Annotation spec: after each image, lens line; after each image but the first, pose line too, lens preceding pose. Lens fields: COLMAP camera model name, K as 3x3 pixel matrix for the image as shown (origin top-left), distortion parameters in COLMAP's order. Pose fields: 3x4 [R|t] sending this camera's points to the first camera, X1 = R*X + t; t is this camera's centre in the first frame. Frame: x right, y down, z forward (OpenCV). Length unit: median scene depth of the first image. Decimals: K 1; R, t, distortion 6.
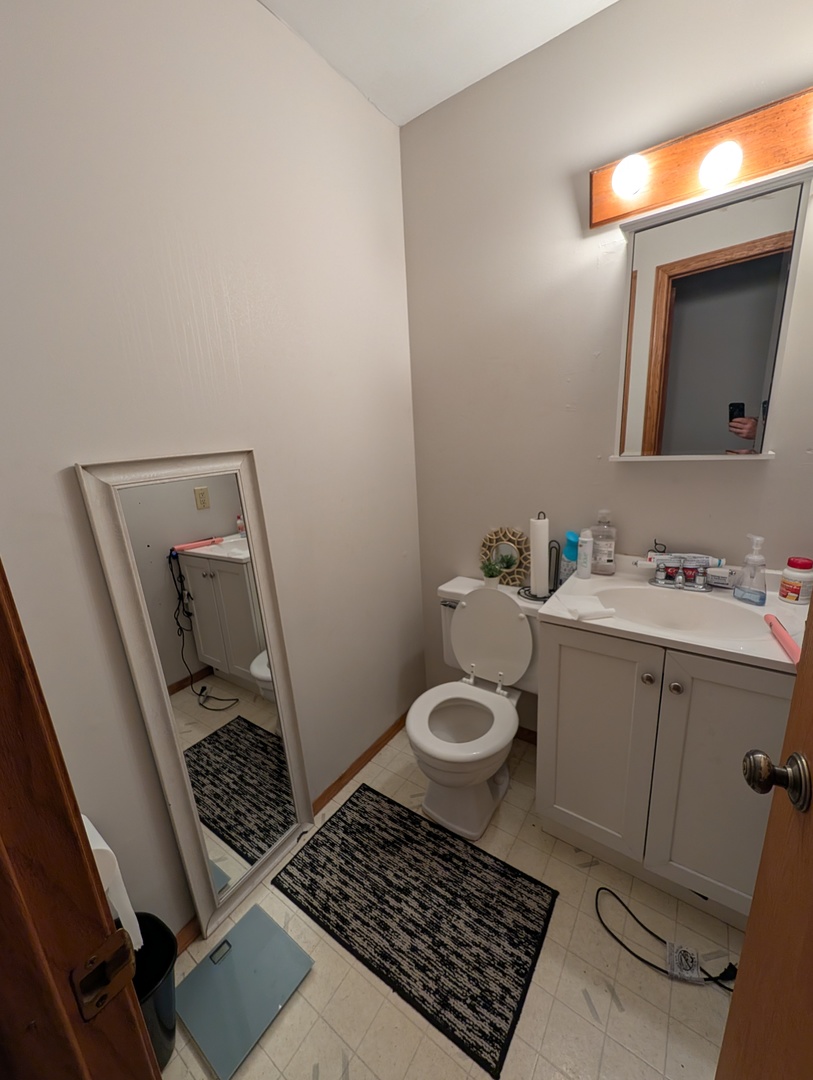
lens RADIAL K [[414.2, 0, 403.3], [0, 414.2, 535.7], [0, 0, 1]] dist [0.001274, 0.000073]
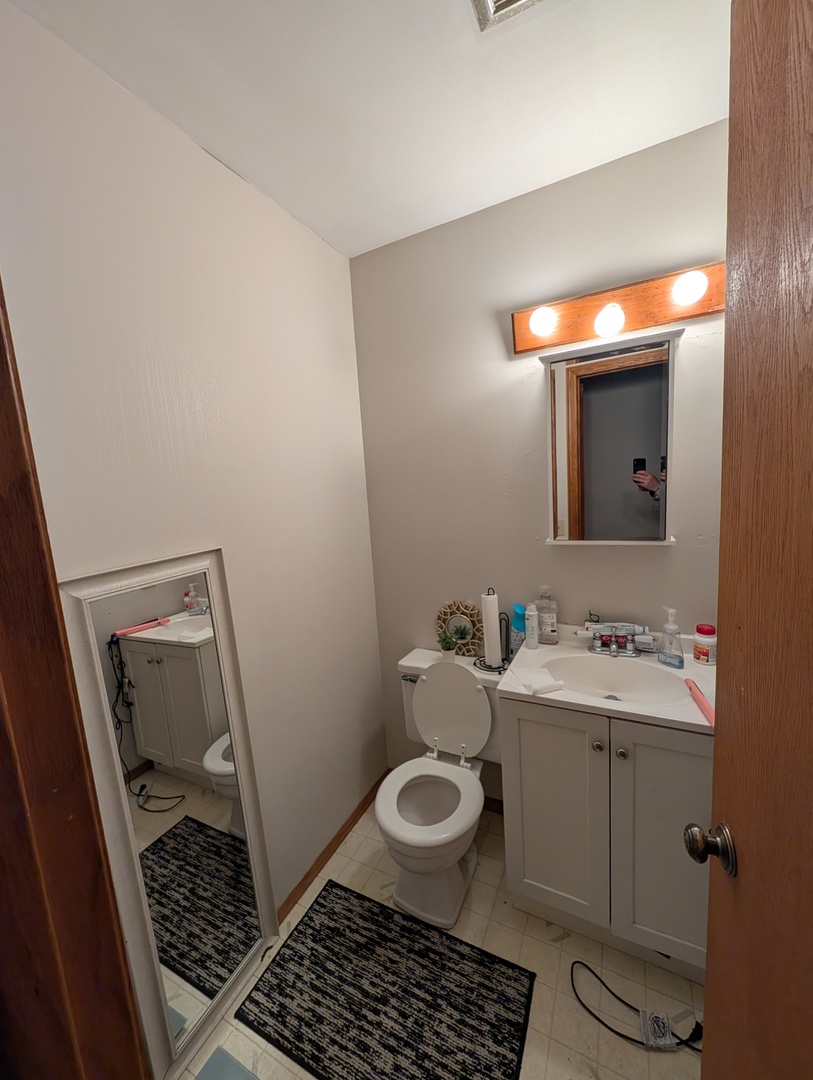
lens RADIAL K [[414.2, 0, 401.4], [0, 414.2, 535.7], [0, 0, 1]] dist [0.001274, 0.000073]
pose [[0.990109, -0.028120, 0.137454, -0.051661], [0.044545, 0.992023, -0.117924, -0.083205], [-0.133042, 0.122881, 0.983463, -0.070885]]
